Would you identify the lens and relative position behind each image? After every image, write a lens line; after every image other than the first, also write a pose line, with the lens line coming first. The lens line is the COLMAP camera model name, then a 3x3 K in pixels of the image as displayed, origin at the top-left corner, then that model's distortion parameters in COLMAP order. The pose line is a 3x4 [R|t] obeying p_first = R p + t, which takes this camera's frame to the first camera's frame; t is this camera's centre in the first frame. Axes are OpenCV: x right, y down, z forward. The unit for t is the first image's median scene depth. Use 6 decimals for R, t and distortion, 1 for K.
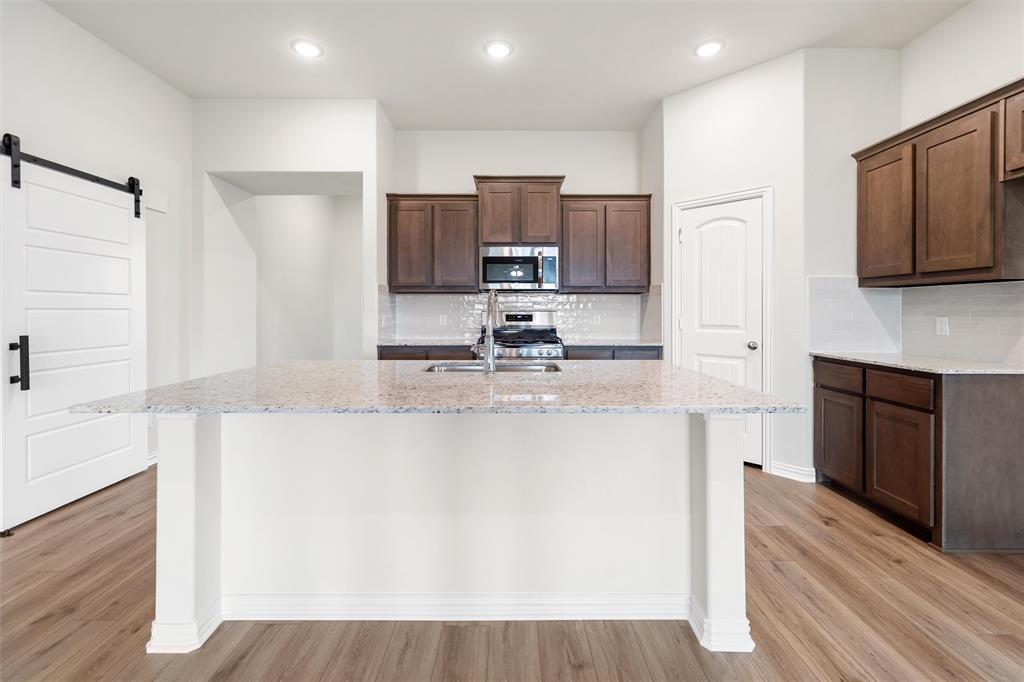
lens RADIAL K [[422.0, 0, 515.1], [0, 422.0, 308.7], [0, 0, 1]] dist [-0.000599, -0.000653]
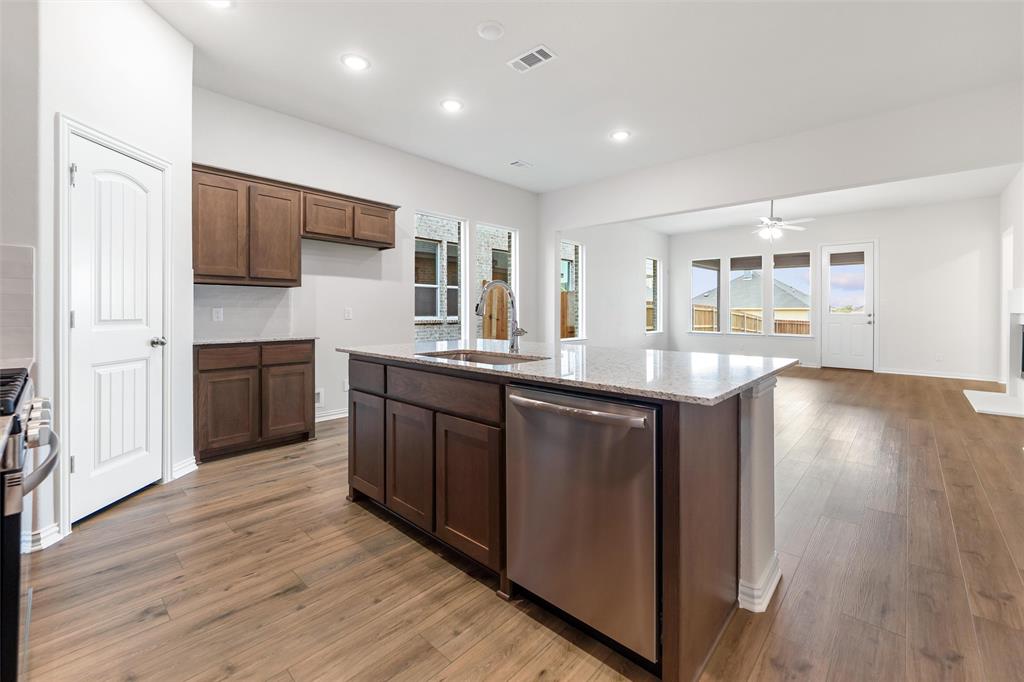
lens RADIAL K [[422.0, 0, 526.6], [0, 422.0, 310.7], [0, 0, 1]] dist [-0.000599, -0.000653]
pose [[-0.734517, 0.000172, 0.678590, -0.478677], [-0.003374, 0.999987, -0.003905, 0.021567], [-0.678582, -0.005158, -0.734507, 0.956906]]
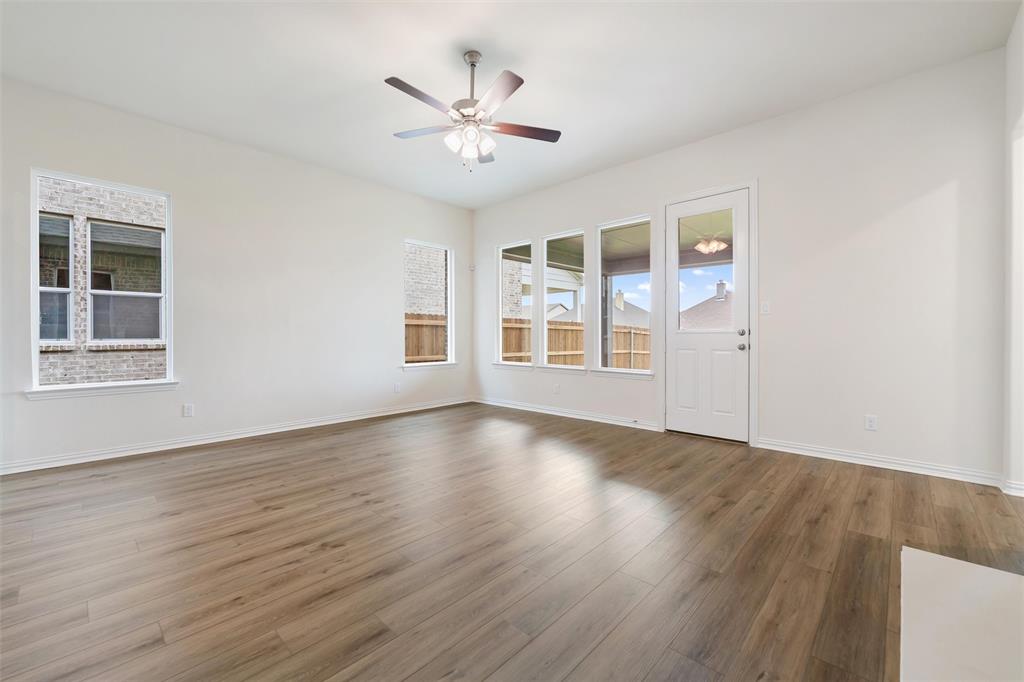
lens RADIAL K [[422.0, 0, 514.2], [0, 422.0, 329.9], [0, 0, 1]] dist [-0.000599, -0.000653]
pose [[-0.730732, 0.011861, 0.682561, -0.627479], [0.000318, 0.999855, -0.017034, 0.041703], [-0.682664, -0.012230, -0.730630, -0.662475]]
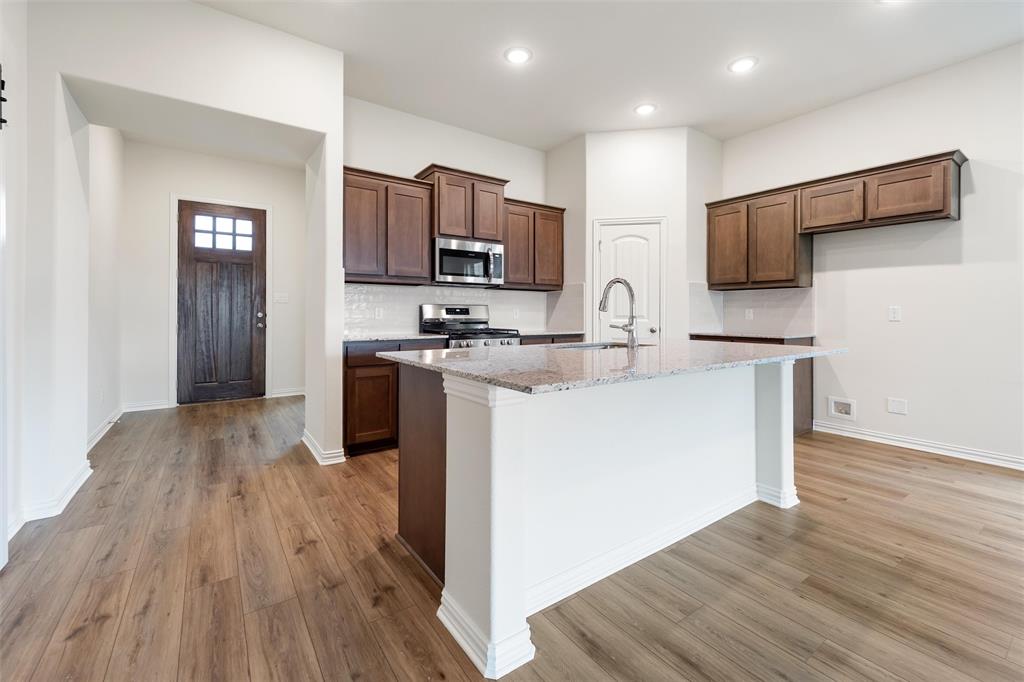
lens RADIAL K [[422.0, 0, 499.8], [0, 422.0, 313.3], [0, 0, 1]] dist [-0.000599, -0.000653]
pose [[0.827834, 0.002710, 0.560966, -0.545476], [-0.003876, 0.999992, 0.000889, 0.028861], [-0.560959, -0.002910, 0.827838, 0.116305]]
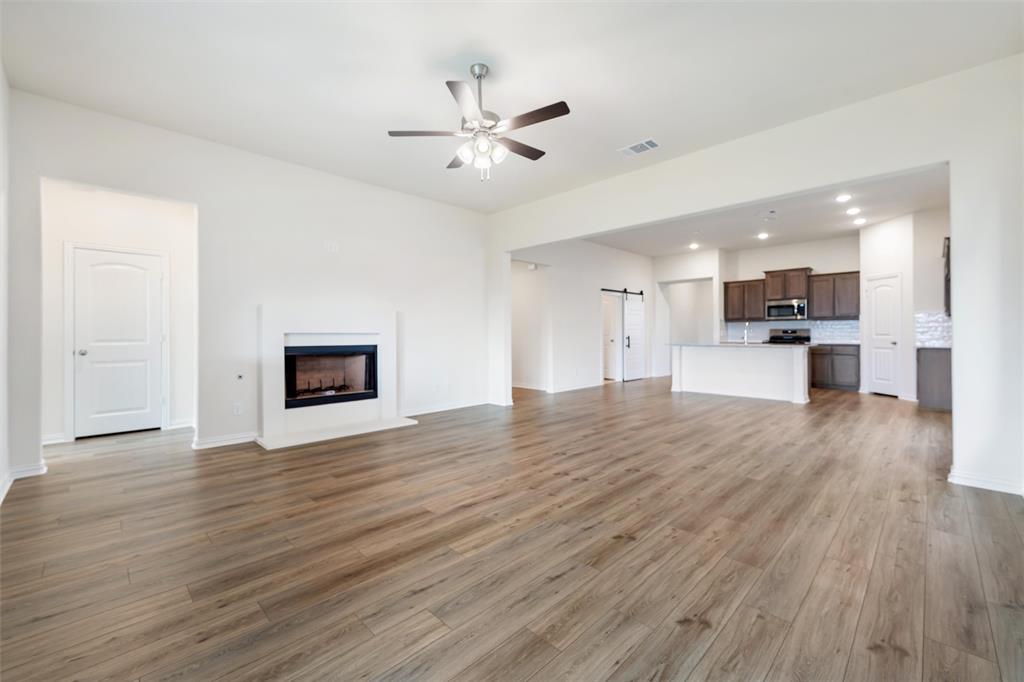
lens RADIAL K [[422.0, 0, 502.7], [0, 422.0, 331.6], [0, 0, 1]] dist [-0.000599, -0.000653]
pose [[0.684491, -0.006483, -0.728992, 0.662824], [0.005598, 0.999978, -0.003637, 0.021712], [0.728999, -0.001591, 0.684512, -1.775001]]
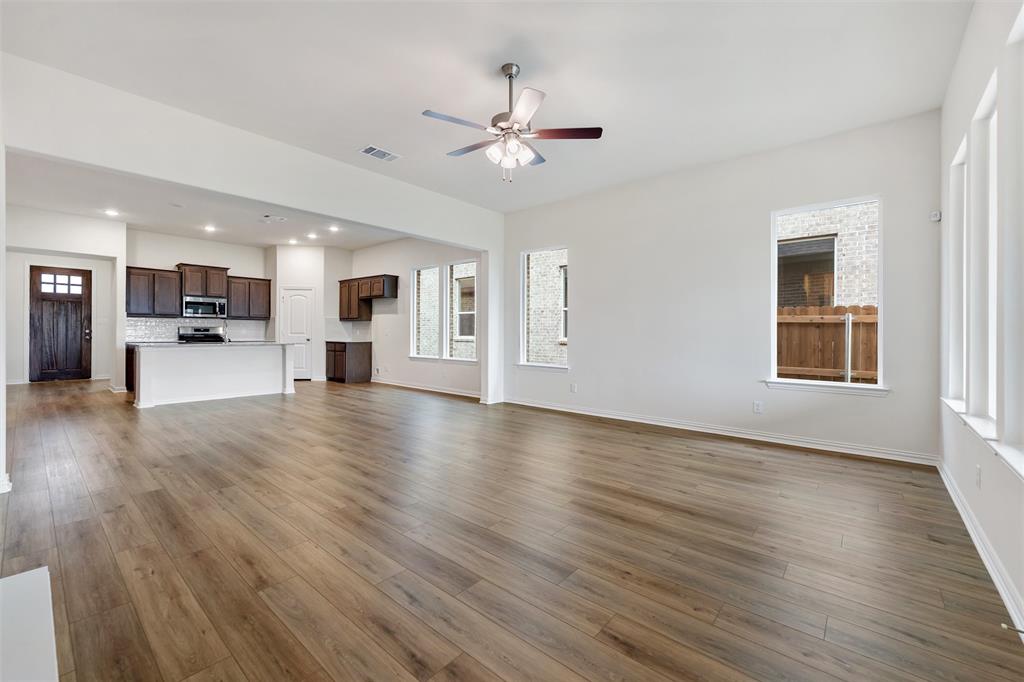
lens RADIAL K [[422.0, 0, 515.0], [0, 422.0, 334.8], [0, 0, 1]] dist [-0.000599, -0.000653]
pose [[0.656532, 0.000989, 0.754297, -0.635623], [-0.010008, 0.999923, 0.007400, 0.016331], [-0.754231, -0.012407, 0.656491, -1.797276]]
